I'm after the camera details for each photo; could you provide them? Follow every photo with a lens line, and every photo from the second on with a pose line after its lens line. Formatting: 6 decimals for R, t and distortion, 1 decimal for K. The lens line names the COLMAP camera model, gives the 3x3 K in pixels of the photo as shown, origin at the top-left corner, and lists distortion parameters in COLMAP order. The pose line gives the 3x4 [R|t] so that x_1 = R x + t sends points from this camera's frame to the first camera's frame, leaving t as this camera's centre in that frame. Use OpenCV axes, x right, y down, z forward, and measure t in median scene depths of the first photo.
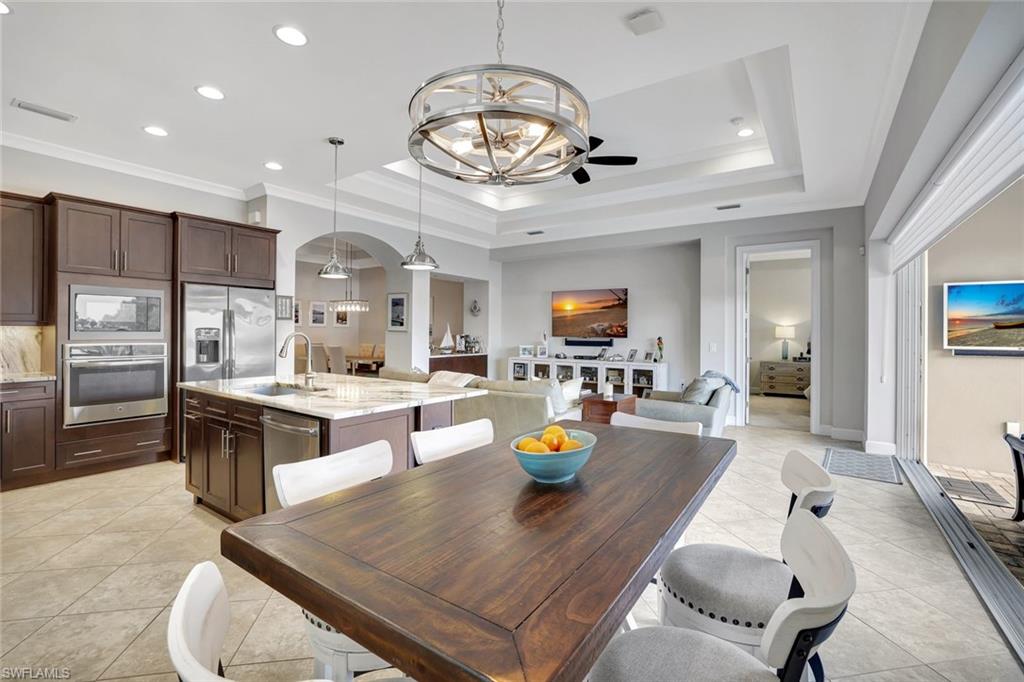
lens RADIAL K [[453.7, 0, 506.6], [0, 453.7, 332.1], [0, 0, 1]] dist [-0.027076, 0.000840]
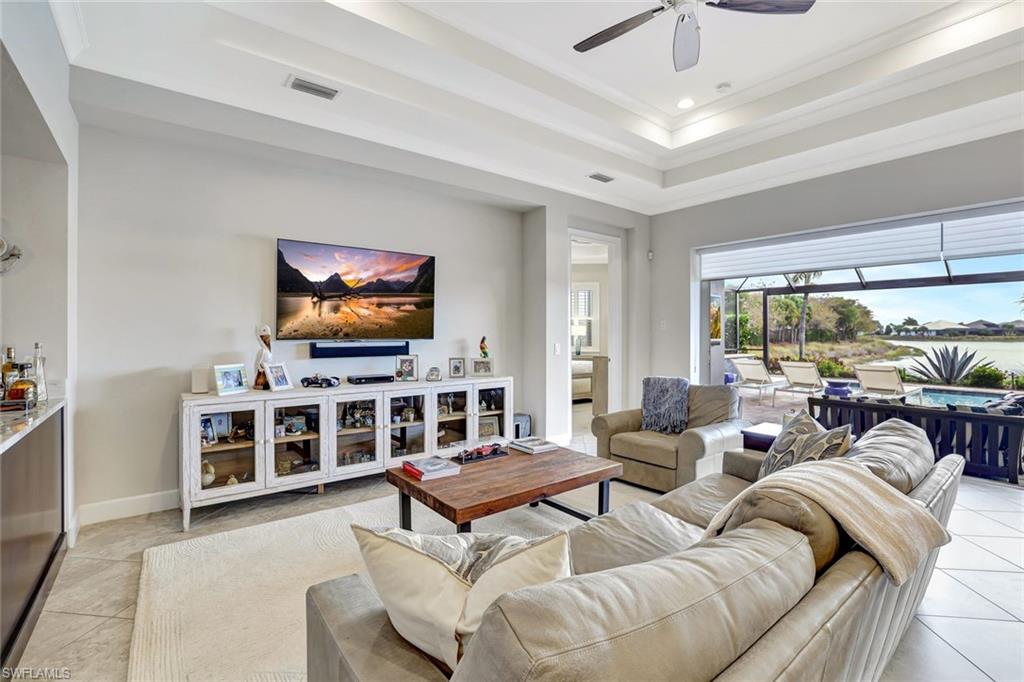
lens RADIAL K [[453.7, 0, 506.6], [0, 453.7, 332.1], [0, 0, 1]] dist [-0.027076, 0.000840]
pose [[0.291797, -0.006238, 0.956460, -0.284383], [0.001262, 0.999980, 0.006137, -0.000208], [-0.956480, -0.000584, 0.291799, 0.731567]]
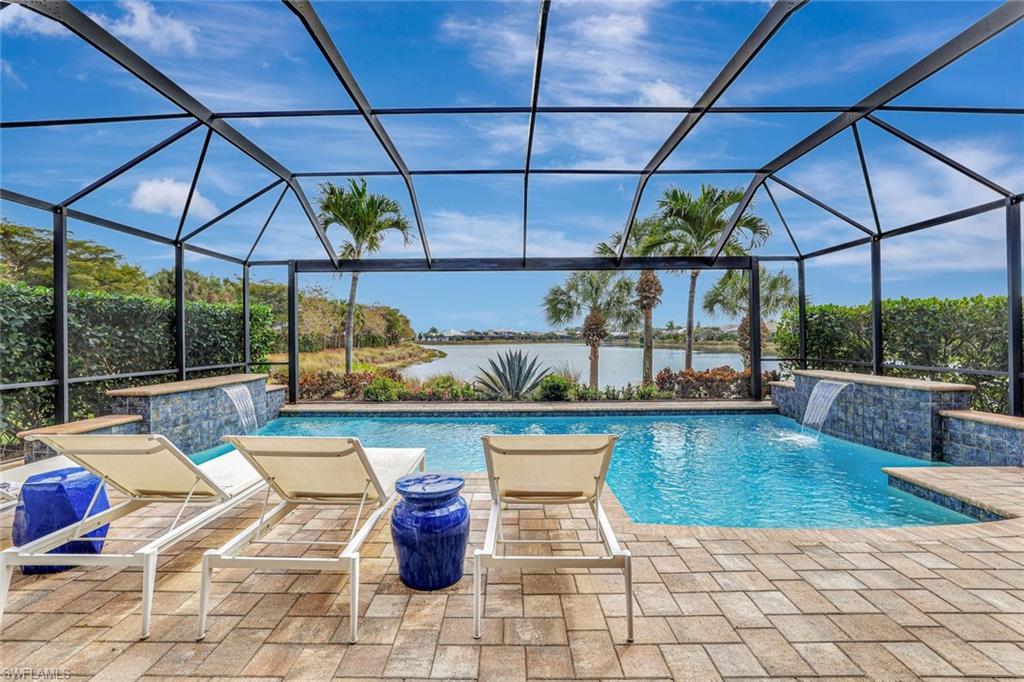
lens RADIAL K [[449.4, 0, 509.9], [0, 449.4, 338.7], [0, 0, 1]] dist [-0.003982, 0.000027]
pose [[-0.574753, -0.004028, 0.818317, 0.740527], [0.002676, 0.999973, 0.006801, 0.022628], [-0.818322, 0.006099, -0.574727, 0.397668]]
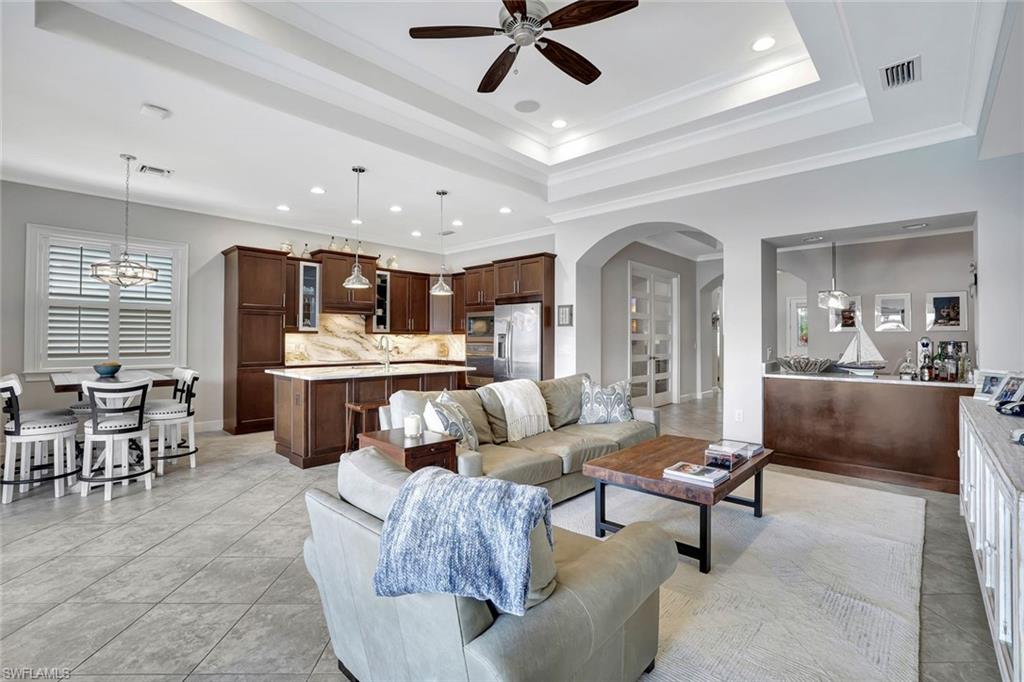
lens RADIAL K [[453.7, 0, 506.6], [0, 453.7, 332.1], [0, 0, 1]] dist [-0.027076, 0.000840]
pose [[-0.149163, -0.022967, -0.988546, 0.490798], [-0.003718, 0.999736, -0.022666, 0.010793], [0.988806, 0.000295, -0.149209, 0.740219]]
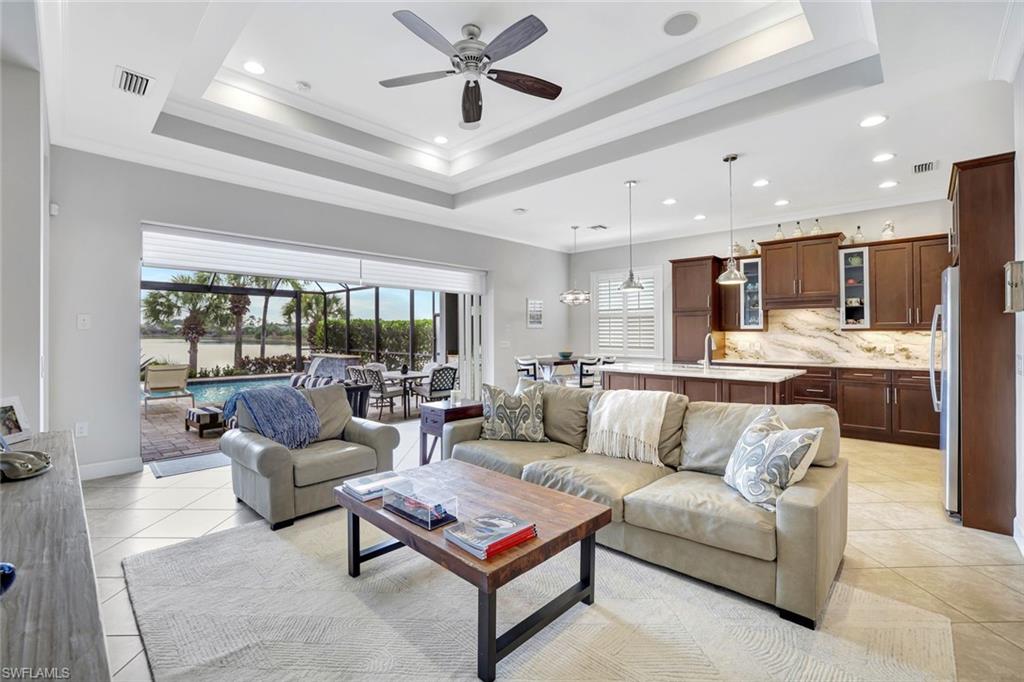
lens RADIAL K [[440.0, 0, 512.7], [0, 440.0, 327.5], [0, 0, 1]] dist [-0.025717, 0.000466]
pose [[-0.989237, -0.006367, 0.146183, -0.007177], [-0.008221, 0.999893, -0.012082, 0.000941], [-0.146090, -0.013154, -0.989184, 1.125756]]
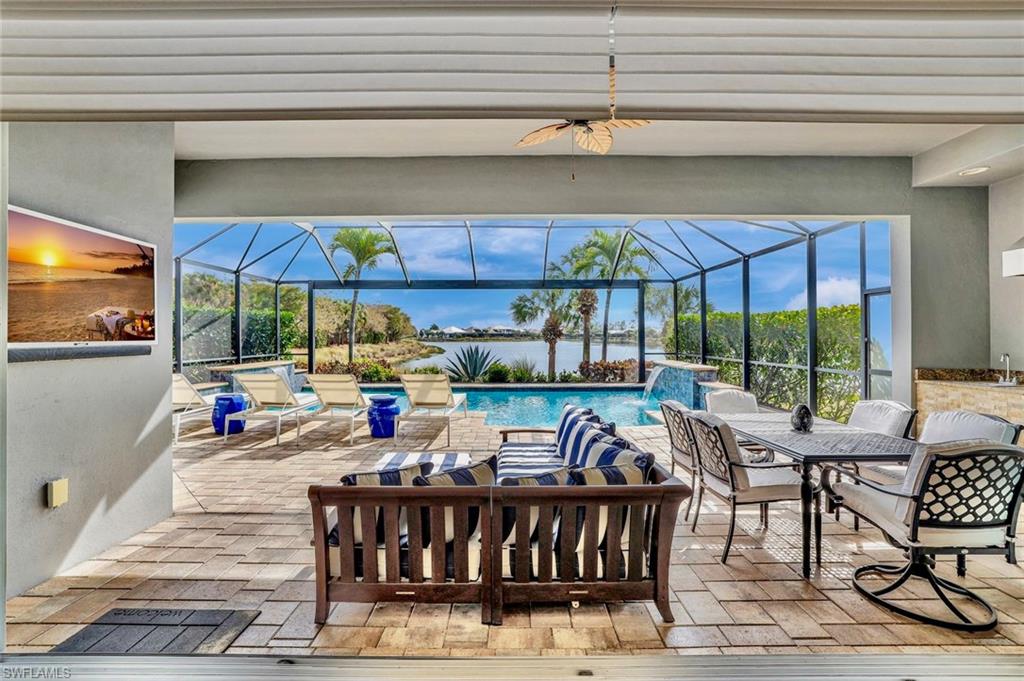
lens RADIAL K [[442.0, 0, 511.3], [0, 442.0, 335.1], [0, 0, 1]] dist [-0.003223, -0.000004]
pose [[-0.576768, -0.005684, 0.816888, 0.243059], [-0.003491, 0.999984, 0.004494, 0.012940], [-0.816901, -0.000259, -0.576778, 0.533099]]
